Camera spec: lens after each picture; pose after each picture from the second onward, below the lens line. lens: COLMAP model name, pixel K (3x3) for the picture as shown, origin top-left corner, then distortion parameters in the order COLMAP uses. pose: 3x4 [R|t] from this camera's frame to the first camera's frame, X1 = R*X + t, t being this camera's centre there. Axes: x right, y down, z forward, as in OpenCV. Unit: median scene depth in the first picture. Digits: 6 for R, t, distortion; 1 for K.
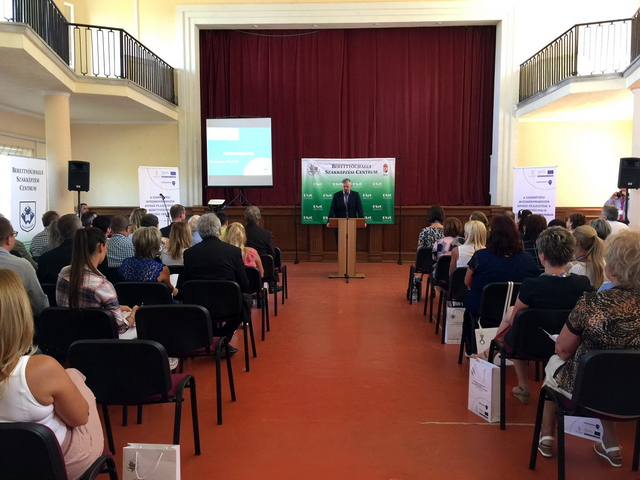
lens RADIAL K [[540.4, 0, 318.3], [0, 540.4, 236.9], [0, 0, 1]] dist [0.064028, -0.068504]
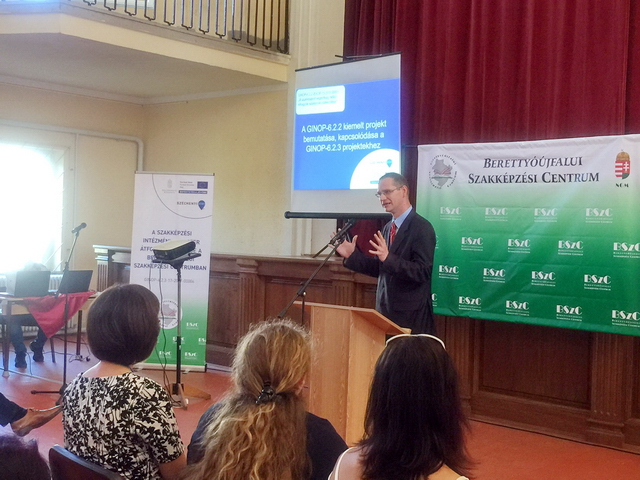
lens RADIAL K [[903.3, 0, 314.0], [0, 903.3, 237.7], [0, 0, 1]] dist [0.064383, 0.000000]
pose [[0.757027, 0.033777, -0.652510, 0.343223], [-0.086611, 0.995038, -0.048976, -0.039183], [0.647618, 0.093590, 0.756195, 0.459071]]
